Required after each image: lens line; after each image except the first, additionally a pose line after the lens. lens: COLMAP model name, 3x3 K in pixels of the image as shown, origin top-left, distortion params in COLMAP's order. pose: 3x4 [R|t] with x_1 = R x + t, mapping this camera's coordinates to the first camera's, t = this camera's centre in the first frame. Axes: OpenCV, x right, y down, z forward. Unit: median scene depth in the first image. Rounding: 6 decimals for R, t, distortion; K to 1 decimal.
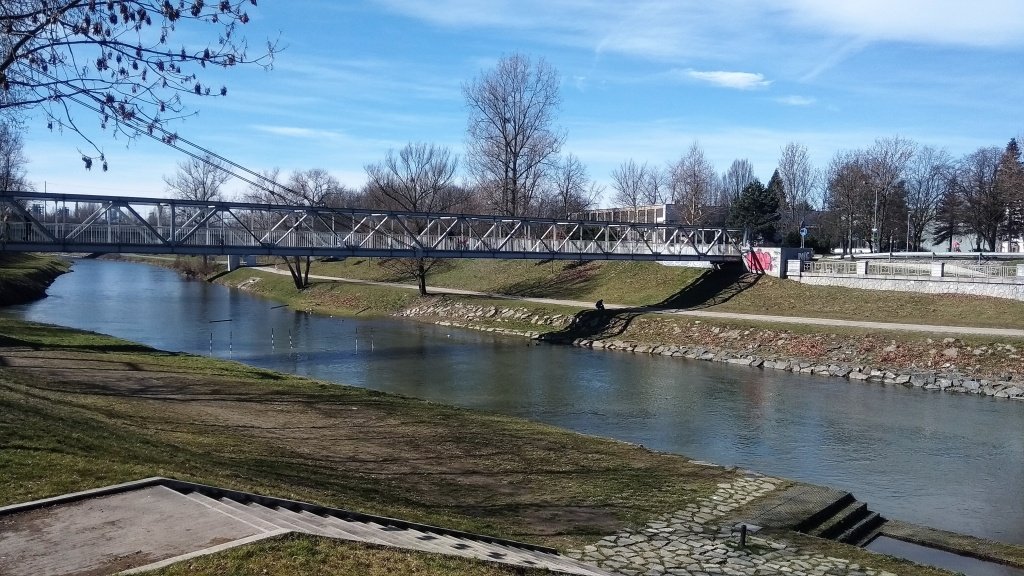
lens RADIAL K [[876.2, 0, 510.7], [0, 876.2, 283.2], [0, 0, 1]] dist [0.086658, -0.092342]
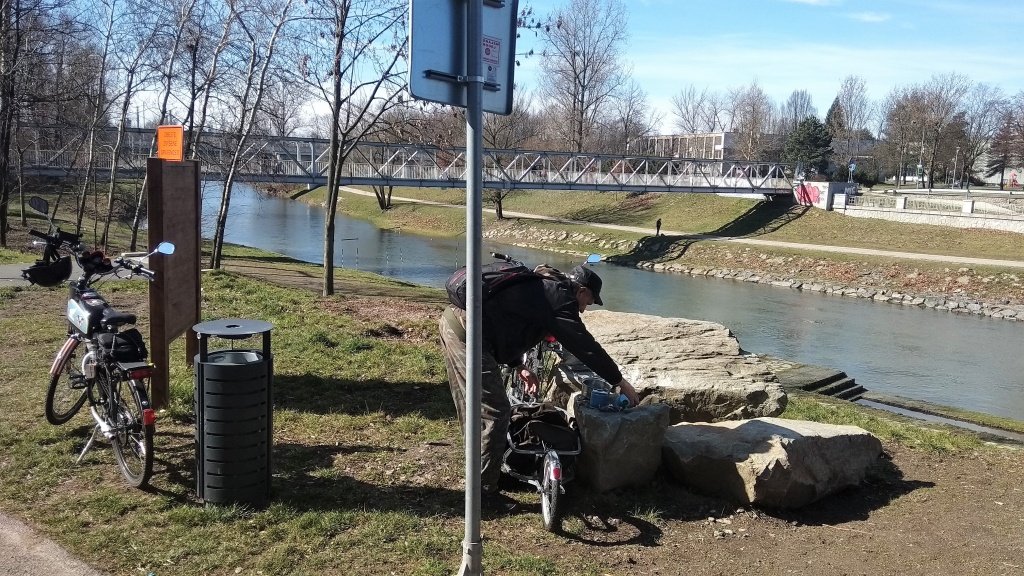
lens RADIAL K [[876.2, 0, 505.8], [0, 876.2, 292.1], [0, 0, 1]] dist [0.086658, -0.092342]
pose [[0.997827, 0.026539, -0.060309, -0.025563], [-0.020234, 0.994490, 0.102859, -0.009753], [0.062706, -0.101415, 0.992866, -0.134698]]
